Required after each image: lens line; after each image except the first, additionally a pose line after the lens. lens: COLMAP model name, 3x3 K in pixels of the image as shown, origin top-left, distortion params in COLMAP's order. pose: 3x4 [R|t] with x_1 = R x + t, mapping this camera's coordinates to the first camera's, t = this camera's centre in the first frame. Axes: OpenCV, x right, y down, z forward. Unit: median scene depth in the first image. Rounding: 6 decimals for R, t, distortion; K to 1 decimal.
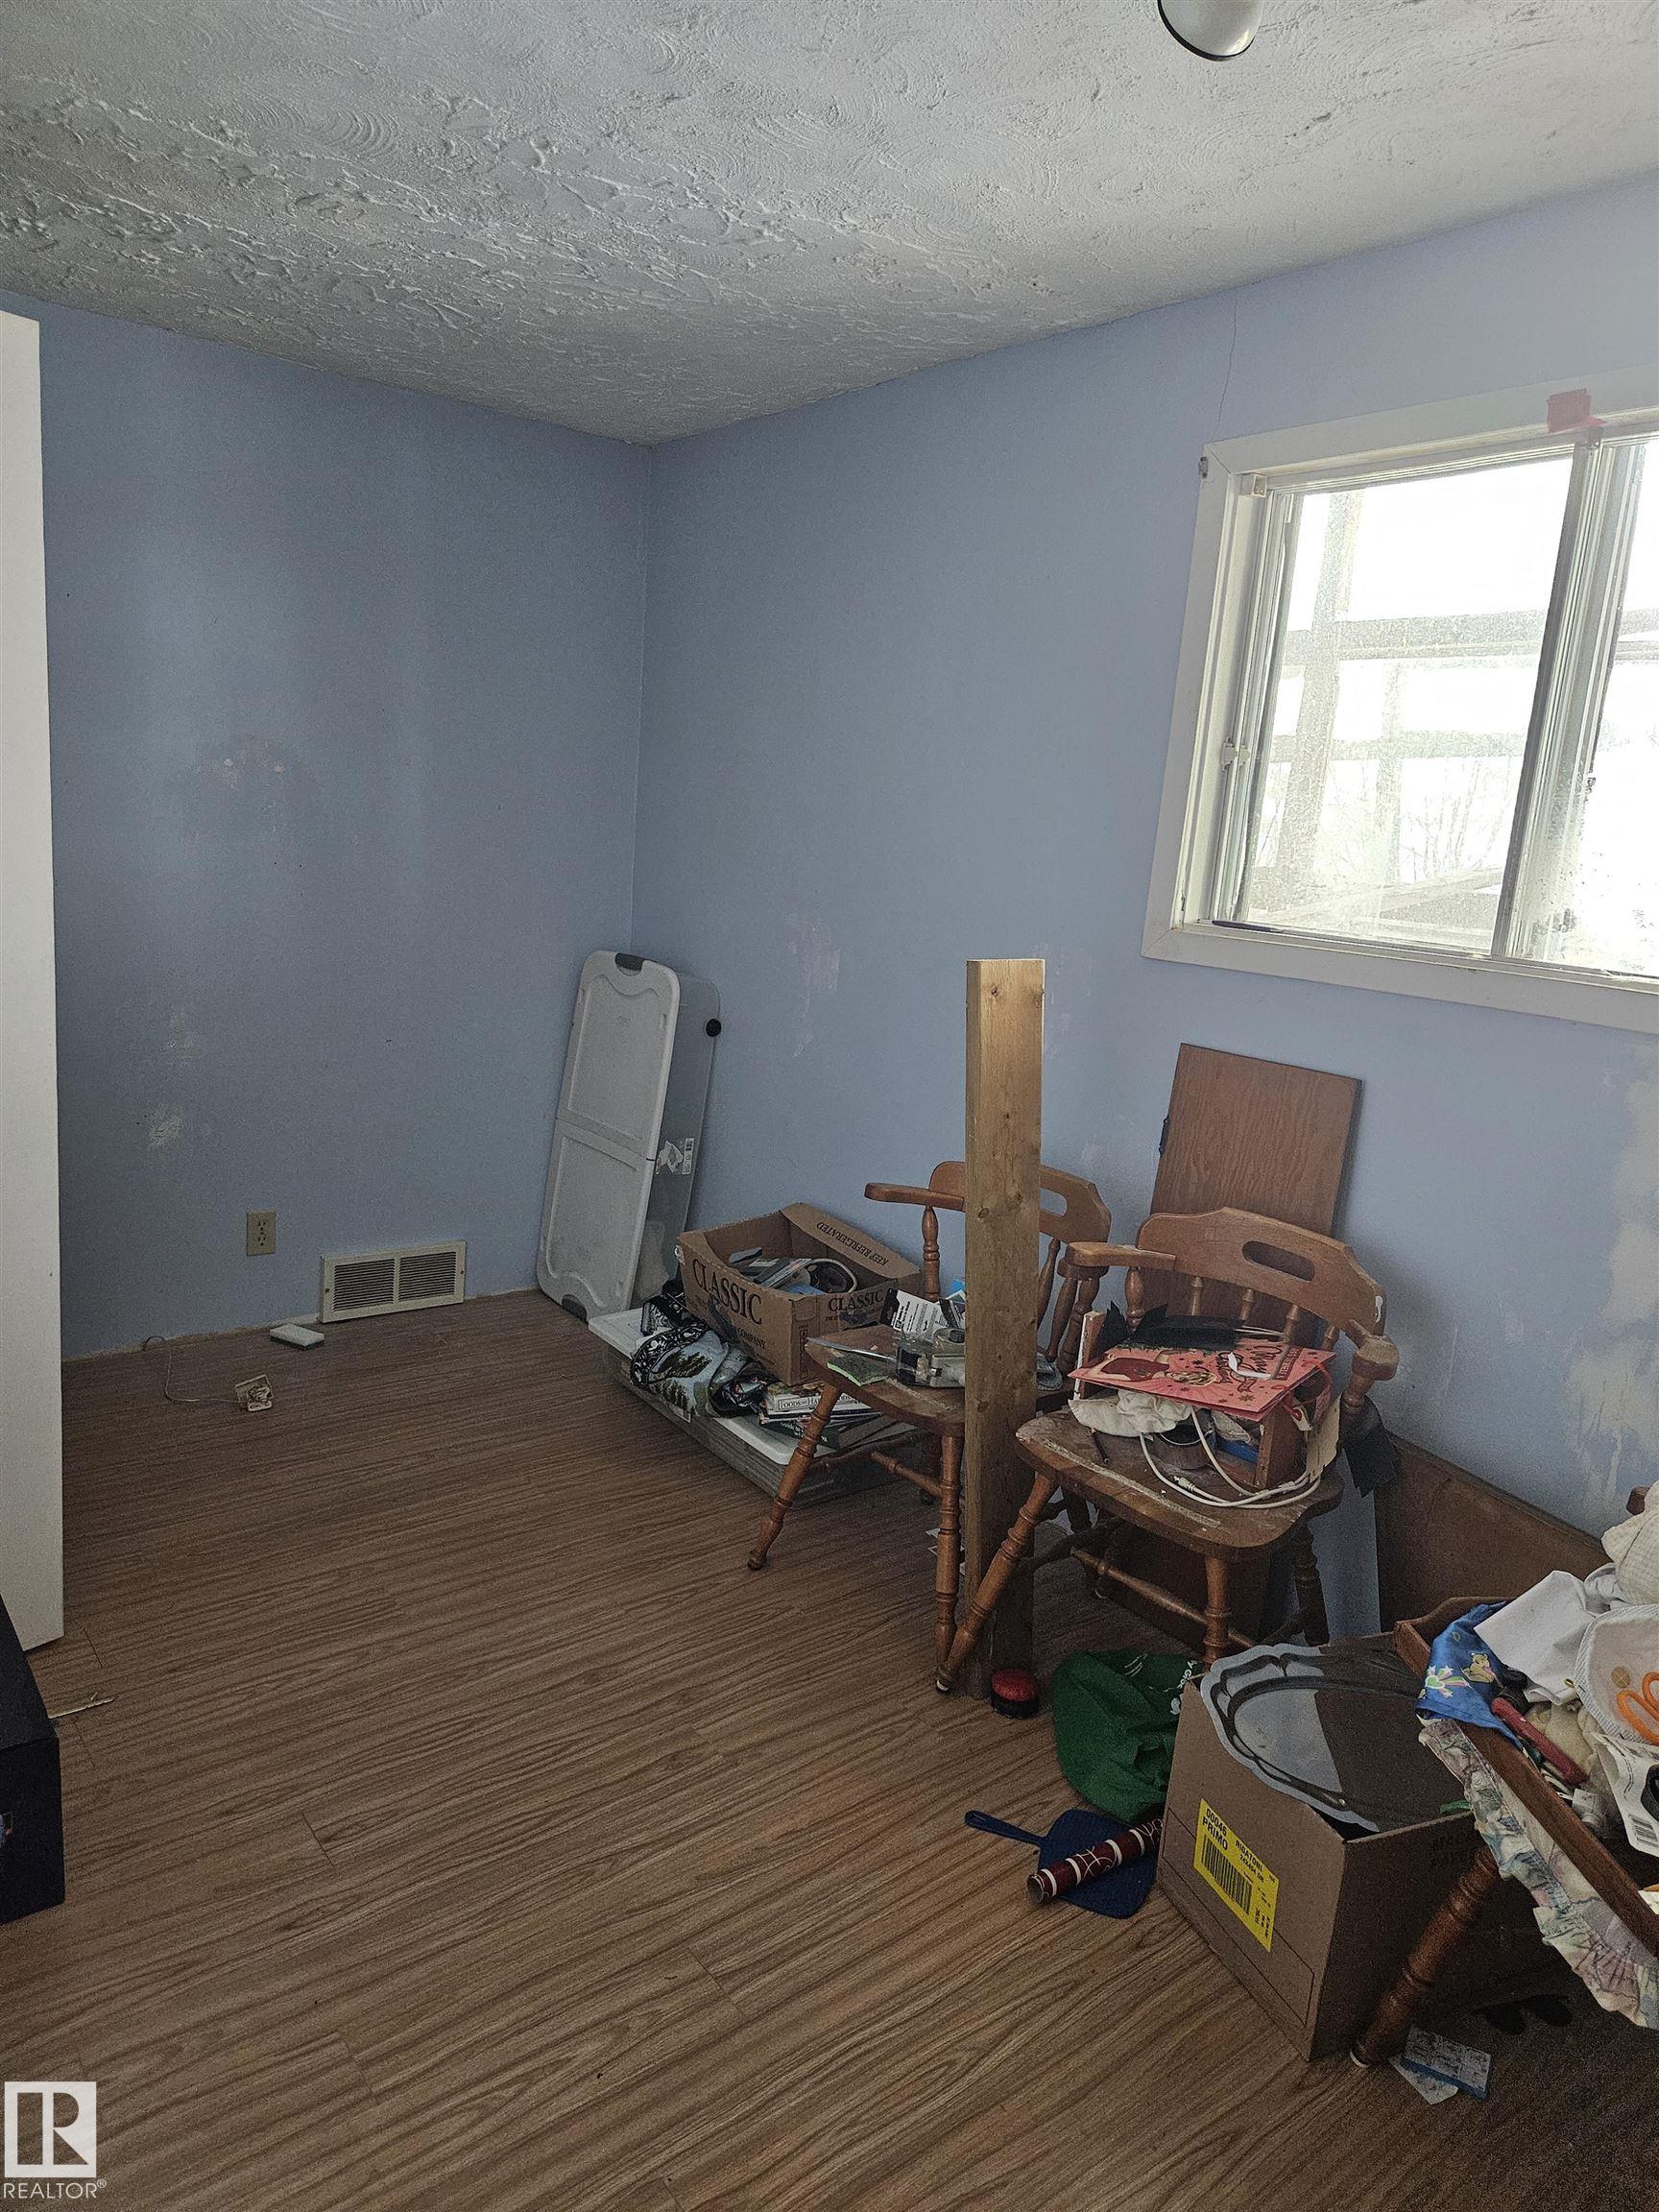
lens RADIAL K [[1474.7, 0, 825.0], [0, 1474.7, 1087.2], [0, 0, 1]] dist [0.082796, -0.069272]
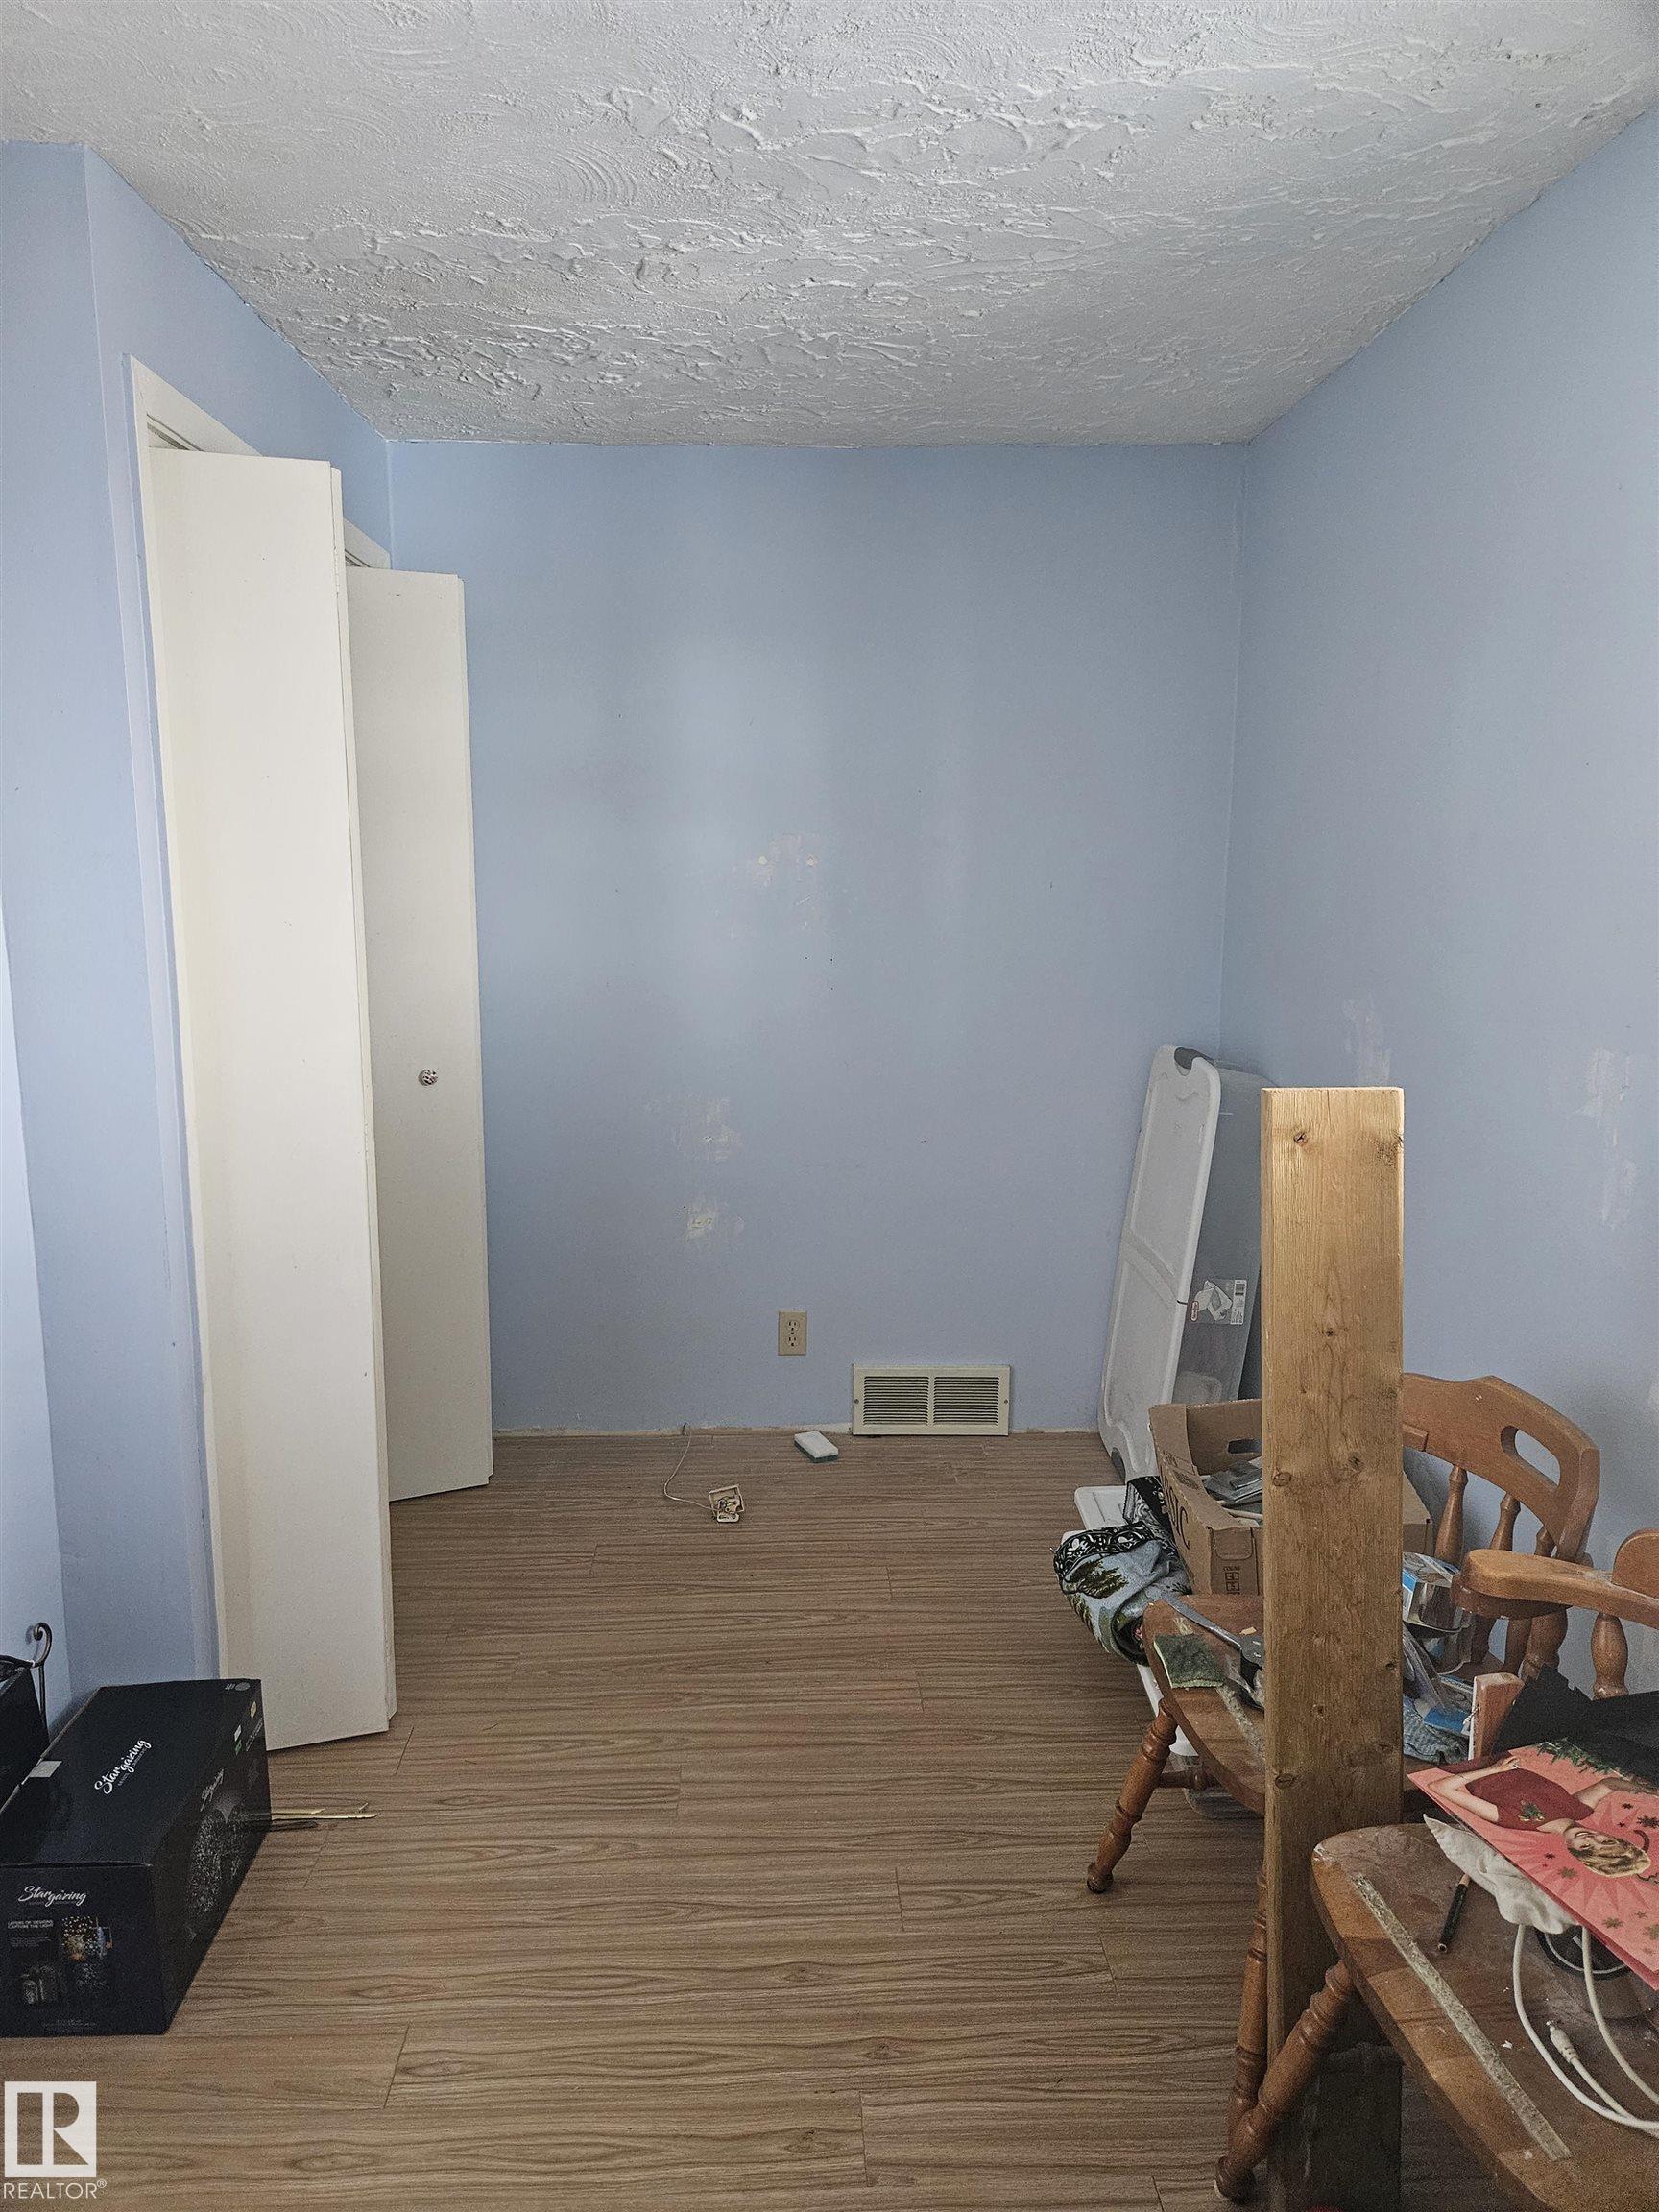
lens RADIAL K [[1474.7, 0, 816.3], [0, 1474.7, 1091.3], [0, 0, 1]] dist [0.082796, -0.069272]
pose [[0.802812, 0.025660, -0.595680, 0.249654], [-0.051360, 0.998336, -0.026214, -0.043099], [0.594017, 0.051639, 0.802794, 0.262602]]
